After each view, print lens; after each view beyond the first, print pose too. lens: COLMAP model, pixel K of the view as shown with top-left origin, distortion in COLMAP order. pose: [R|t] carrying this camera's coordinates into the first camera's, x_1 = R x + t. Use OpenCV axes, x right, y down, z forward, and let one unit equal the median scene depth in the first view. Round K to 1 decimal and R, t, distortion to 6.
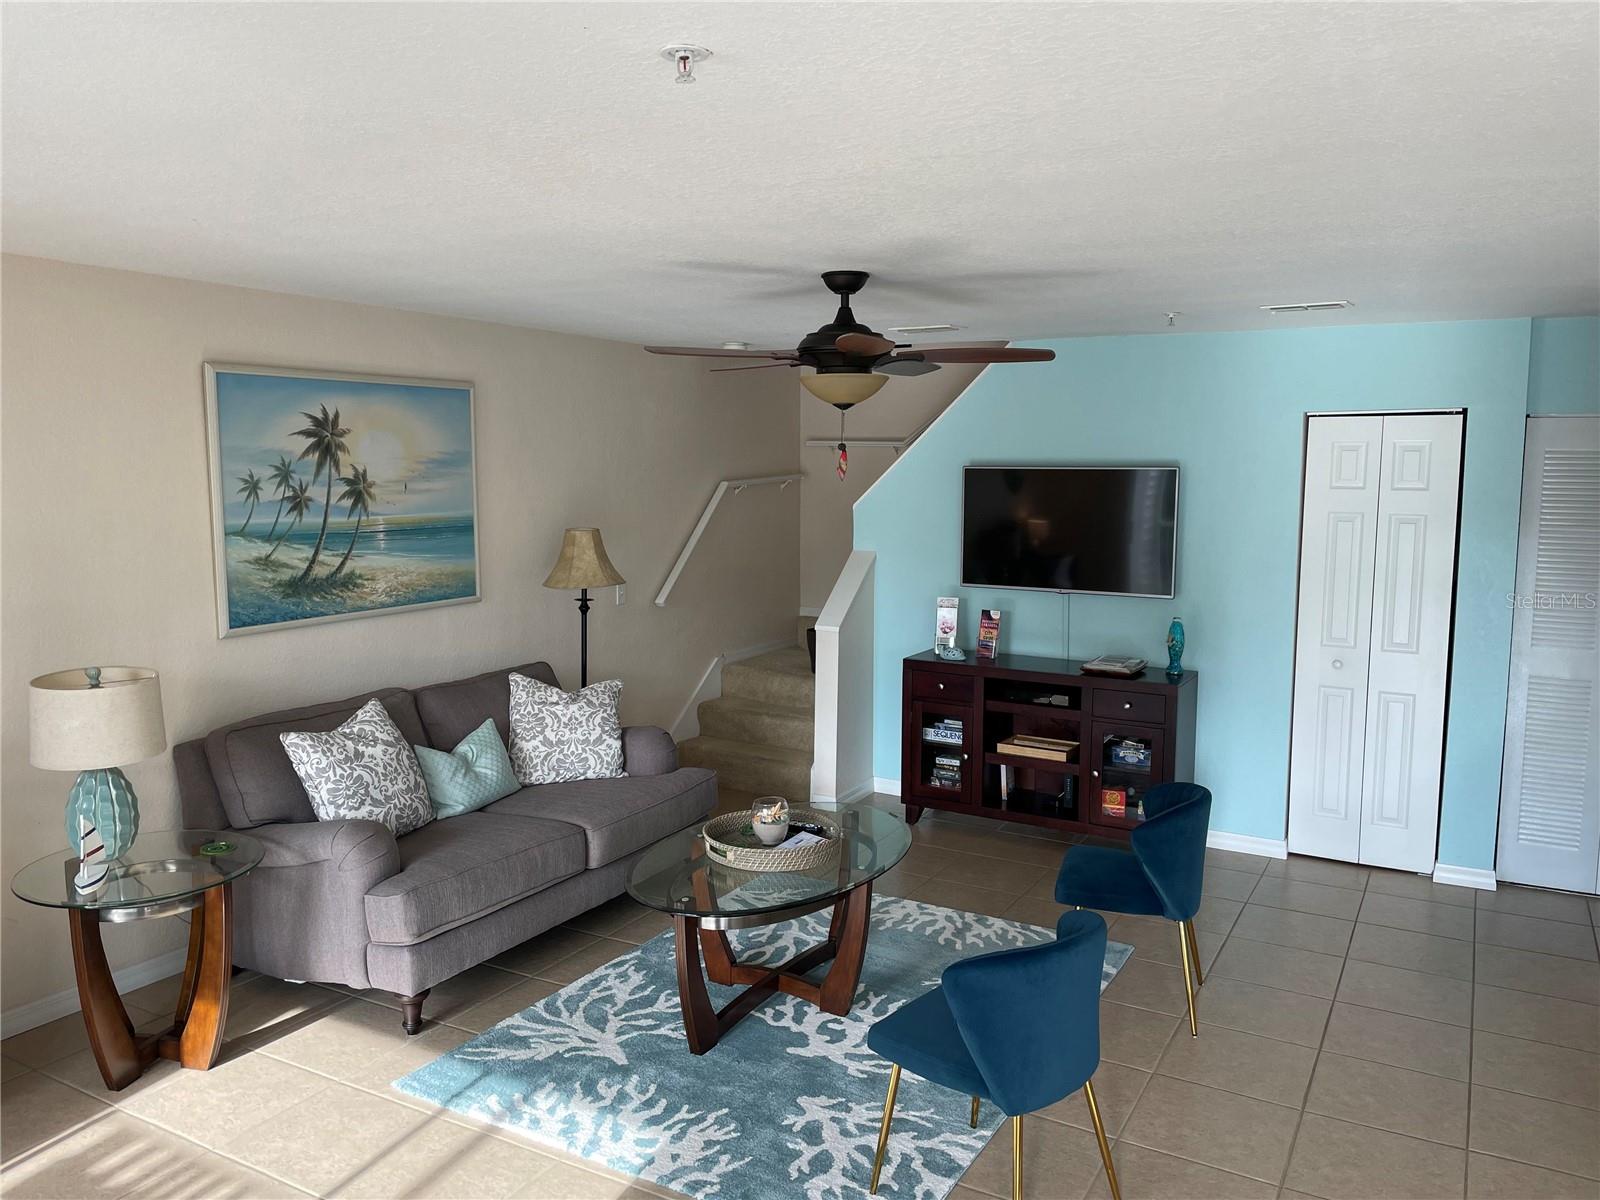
lens RADIAL K [[1207.1, 0, 798.9], [0, 1207.1, 594.3], [0, 0, 1]] dist [0.094979, -0.129581]
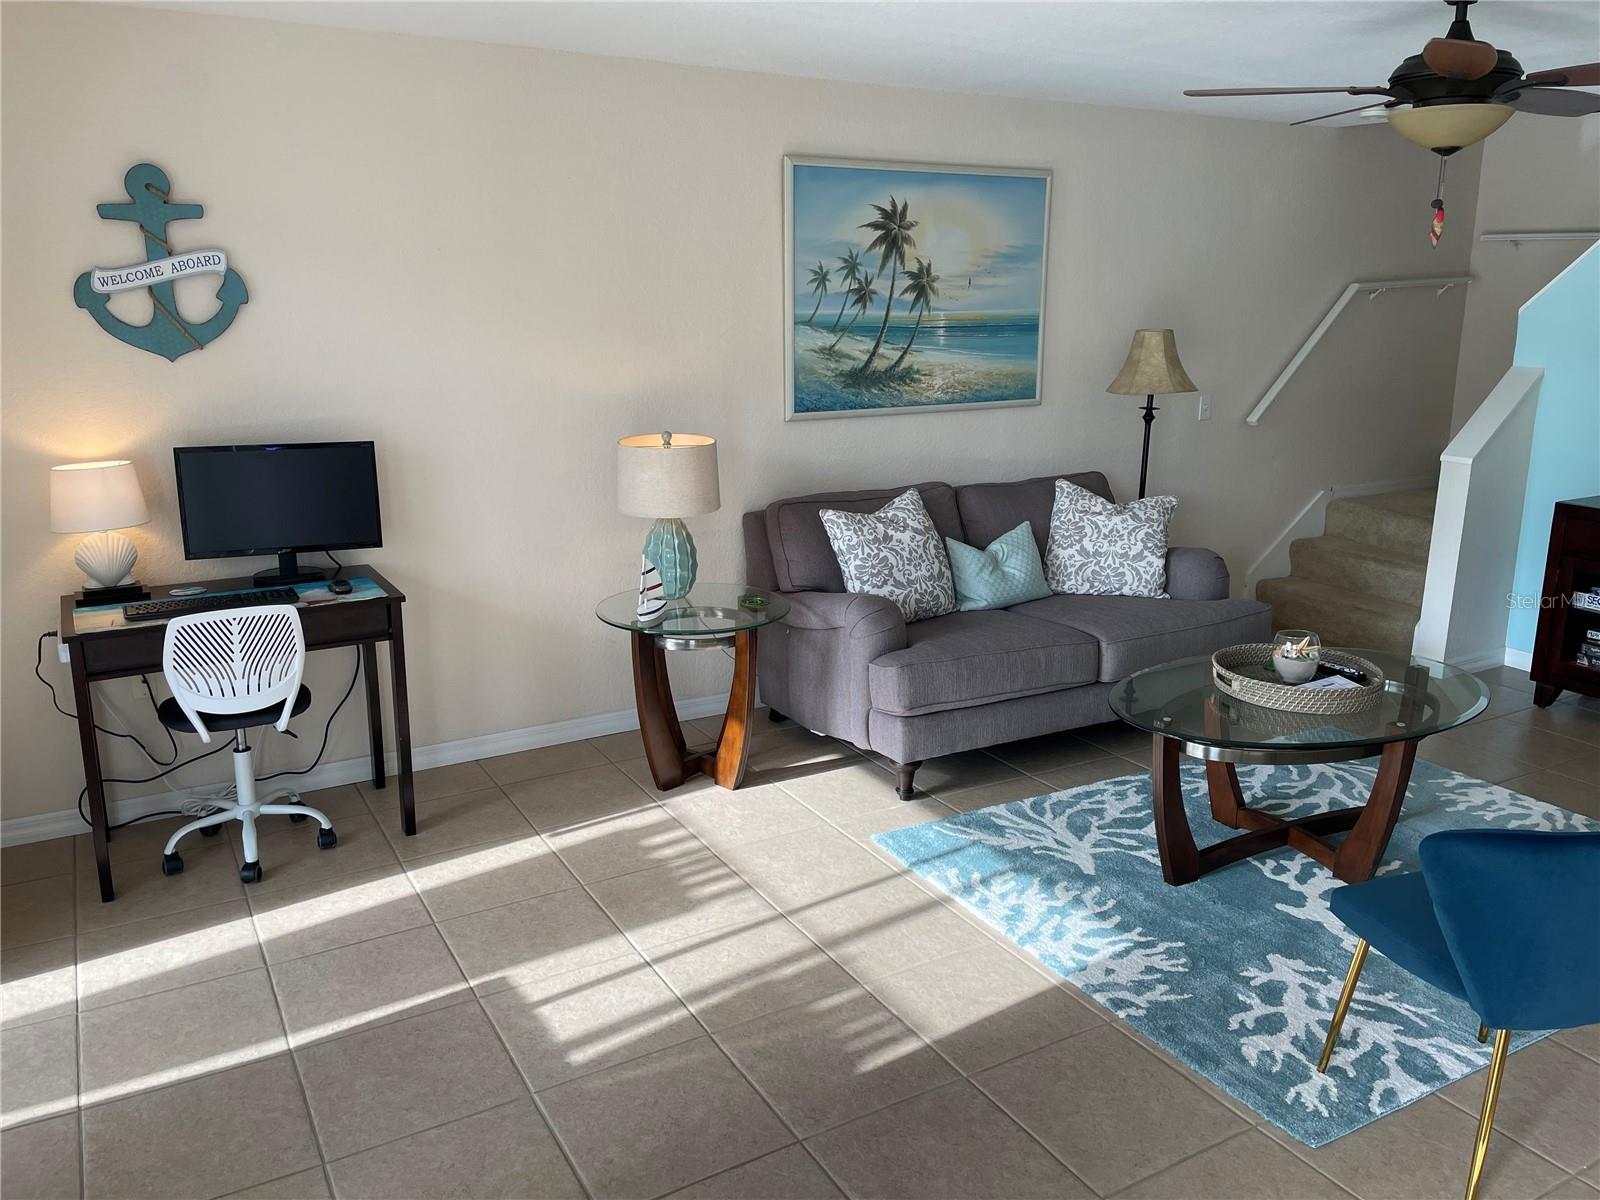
lens RADIAL K [[1207.1, 0, 798.1], [0, 1207.1, 587.7], [0, 0, 1]] dist [0.094979, -0.129581]
pose [[0.858166, 0.116430, -0.499996, 0.089500], [-0.054360, 0.989076, 0.137018, 0.032881], [0.510487, -0.090404, 0.855120, 0.063489]]
